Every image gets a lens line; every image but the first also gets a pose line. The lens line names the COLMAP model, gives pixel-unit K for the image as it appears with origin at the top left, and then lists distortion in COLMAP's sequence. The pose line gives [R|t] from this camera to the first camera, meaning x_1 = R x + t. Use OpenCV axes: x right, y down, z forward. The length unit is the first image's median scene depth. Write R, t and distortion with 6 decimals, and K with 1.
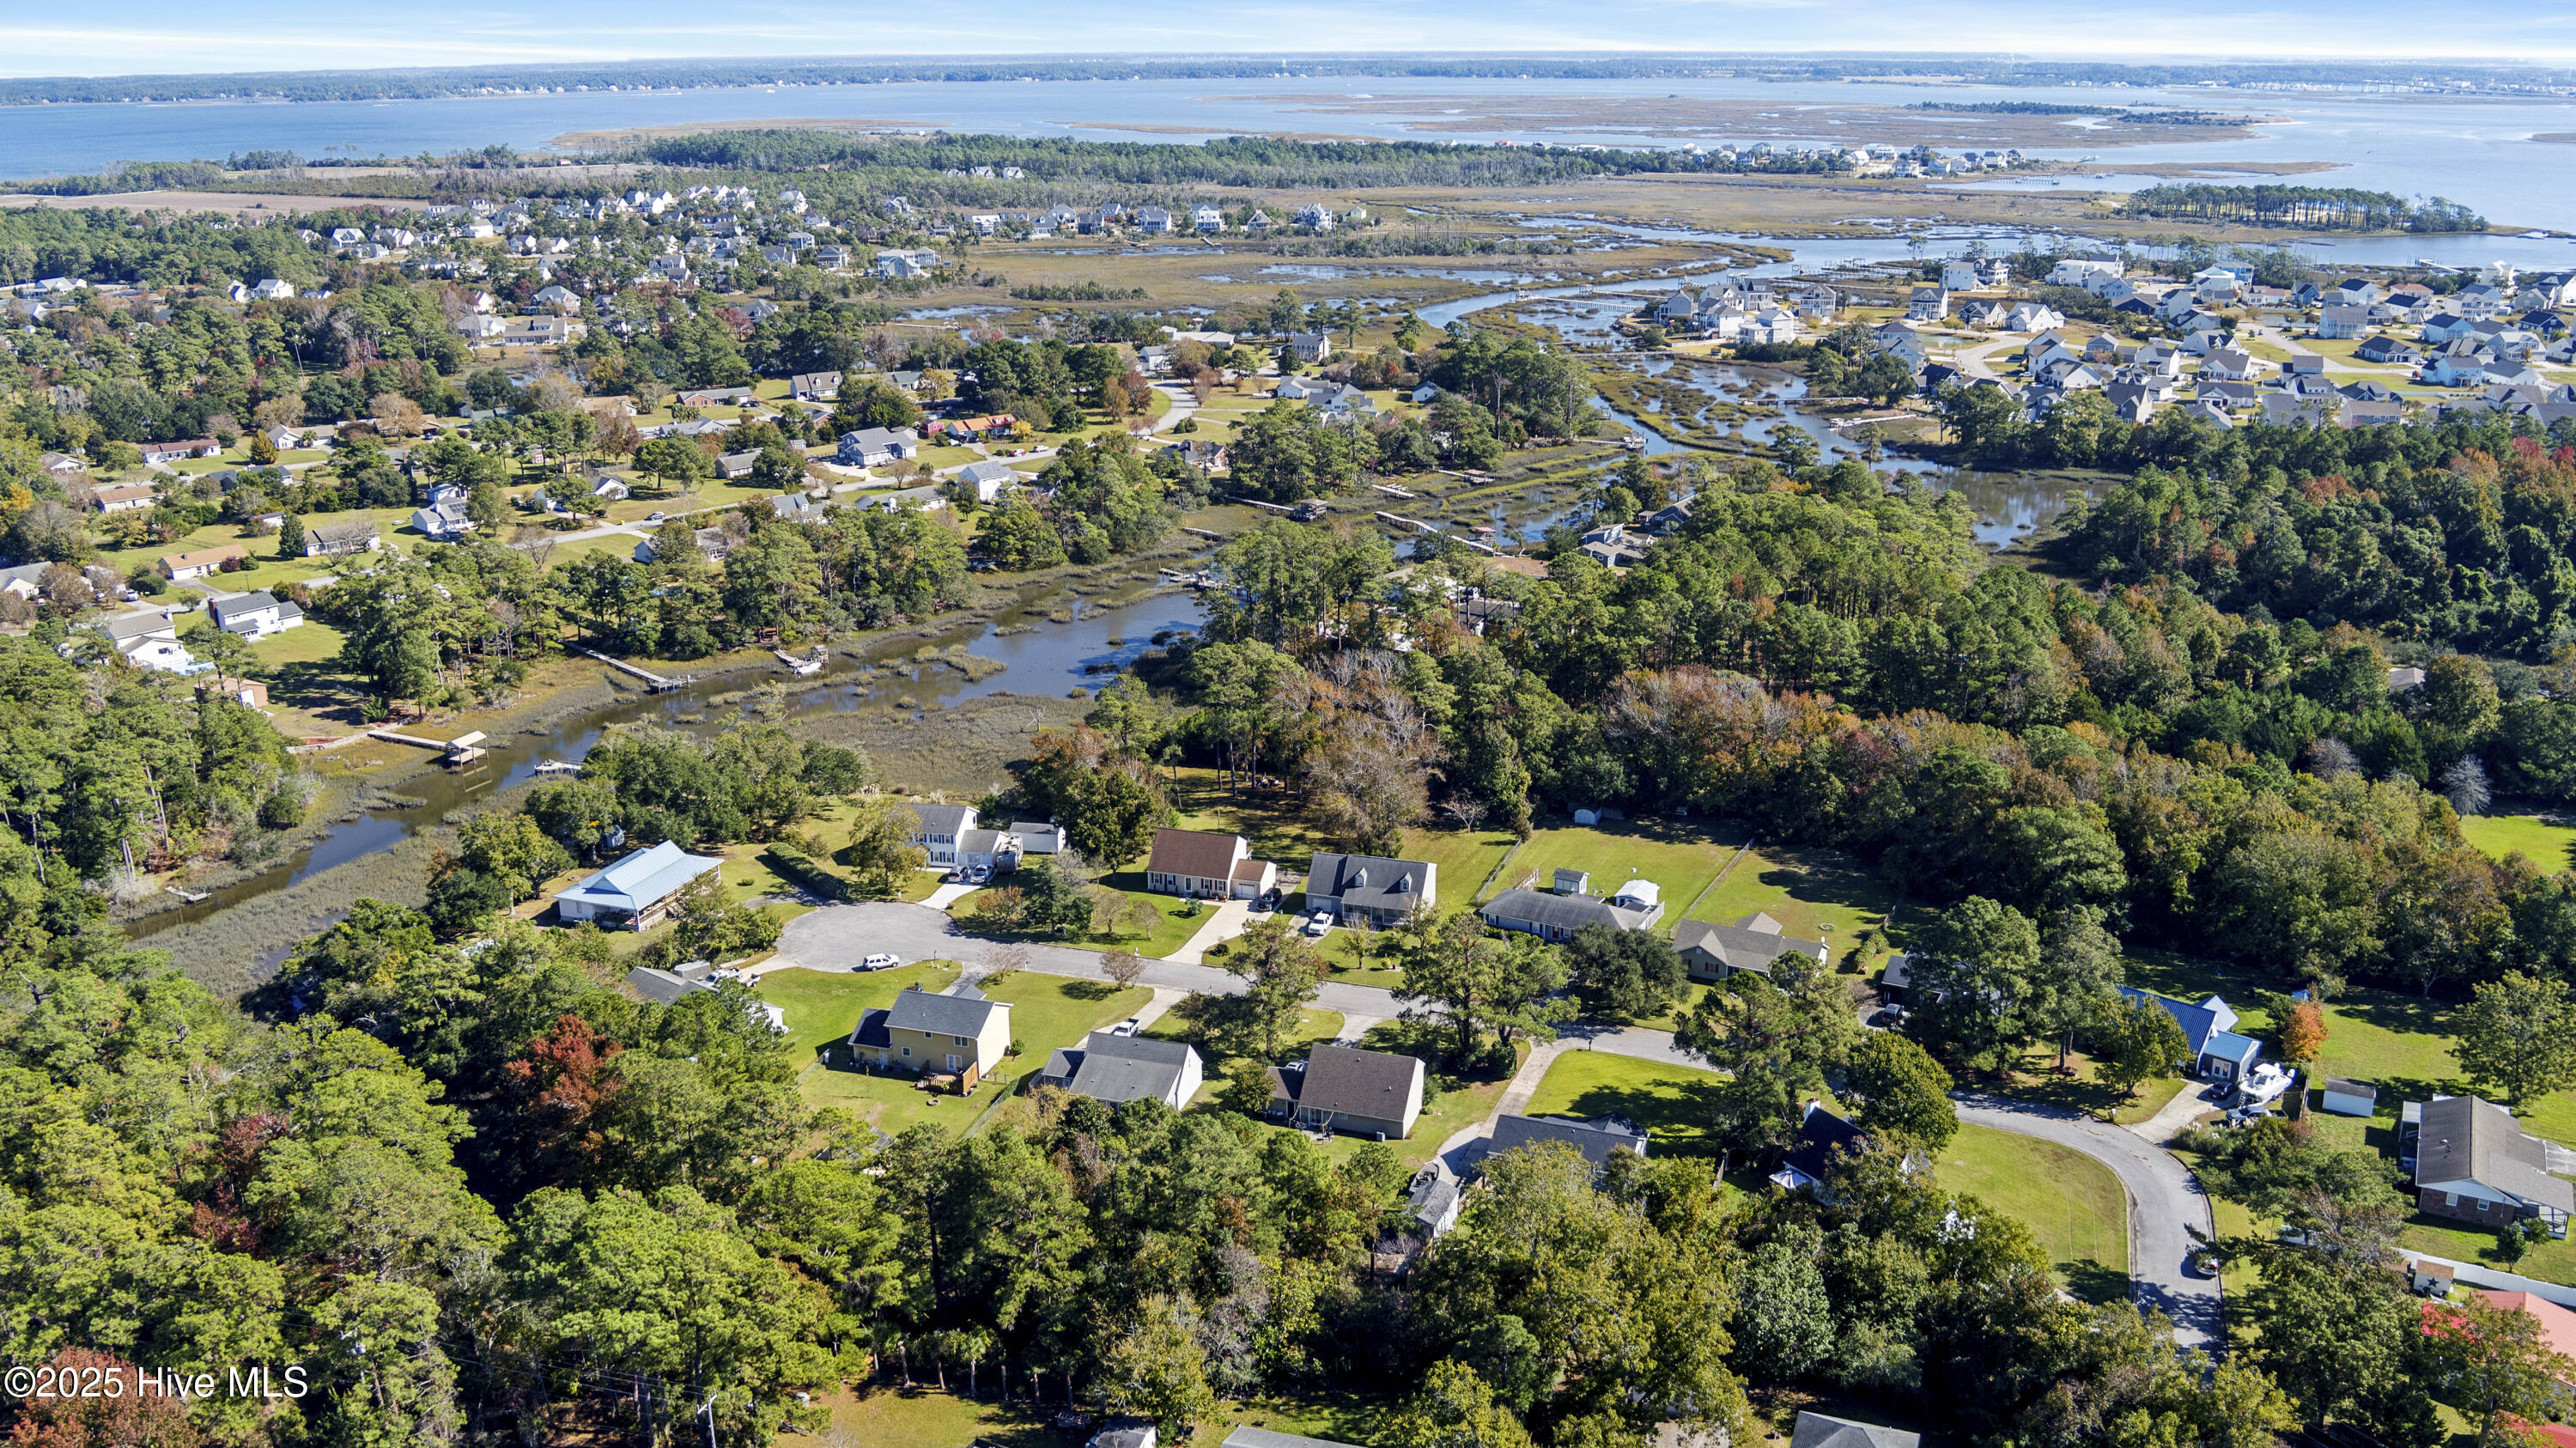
lens RADIAL K [[2208.2, 0, 1296.8], [0, 2208.2, 746.9], [0, 0, 1]] dist [-0.043900, 0.005866]
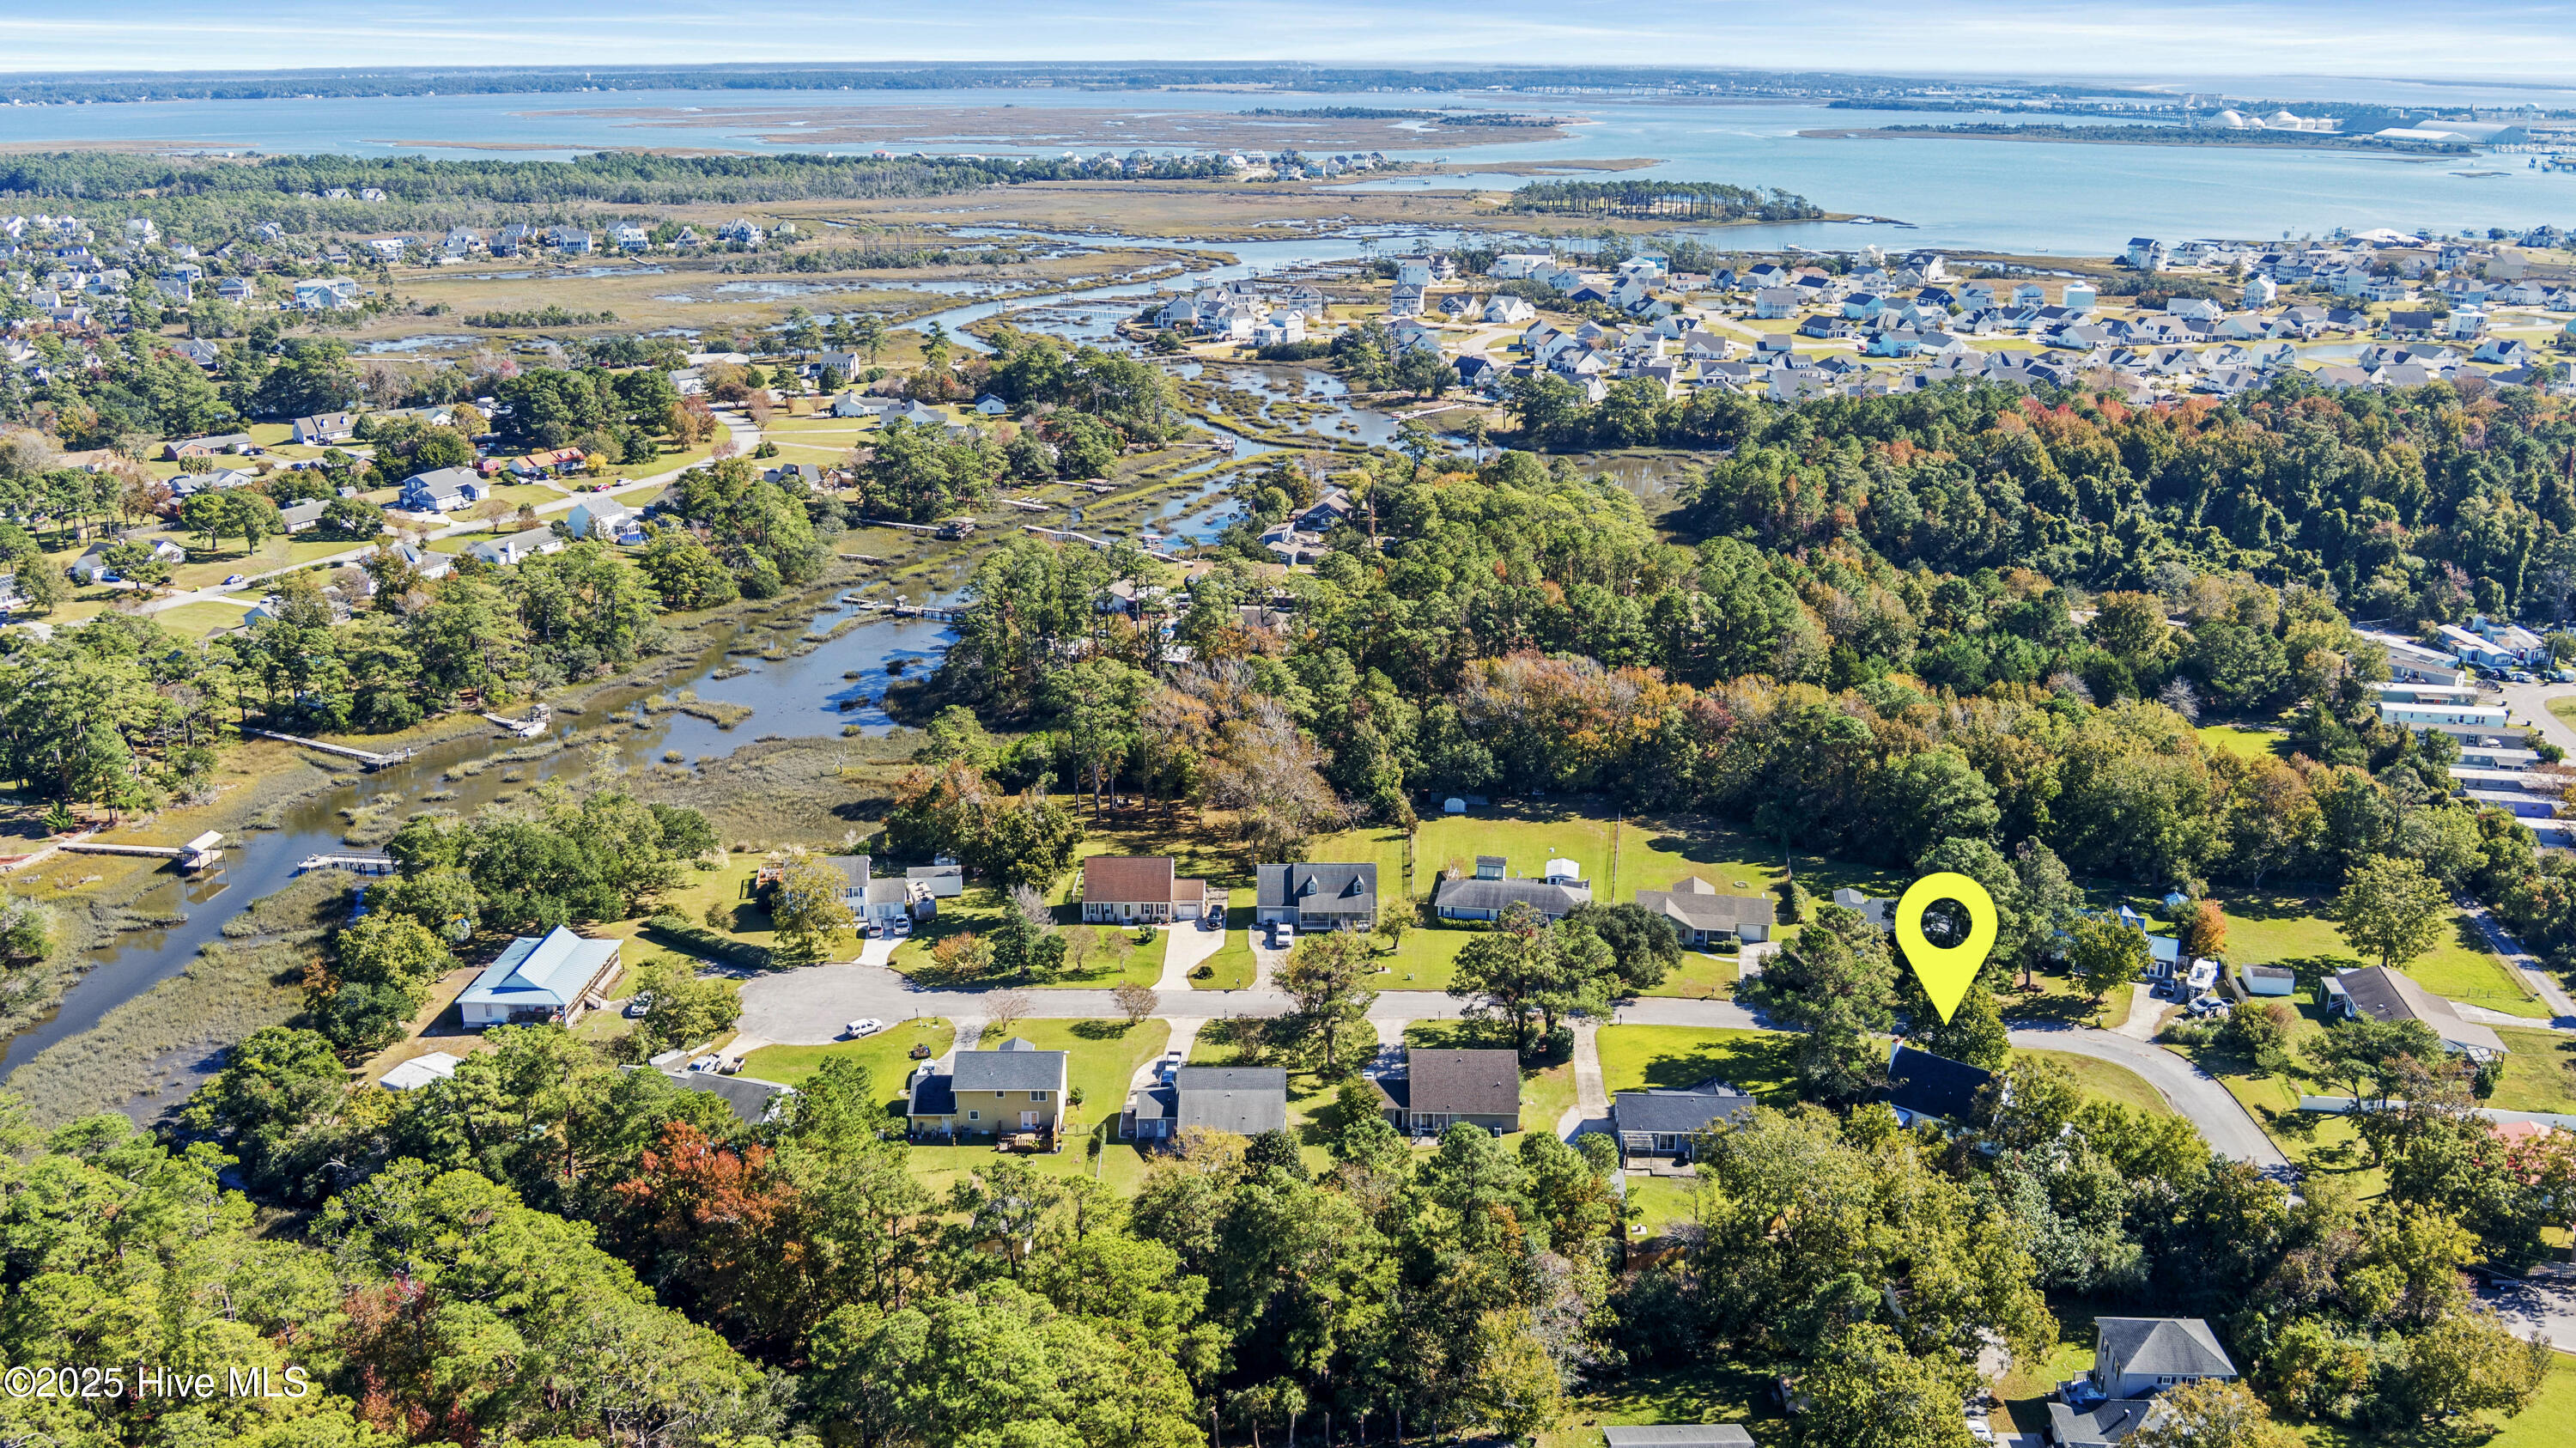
lens RADIAL K [[2208.2, 0, 1268.0], [0, 2208.2, 726.5], [0, 0, 1]] dist [-0.043900, 0.005866]
pose [[0.953938, -0.085132, 0.287672, -0.189936], [0.088889, 0.996042, 0.000001, -0.009702], [-0.286533, 0.025570, 0.957729, 0.034957]]
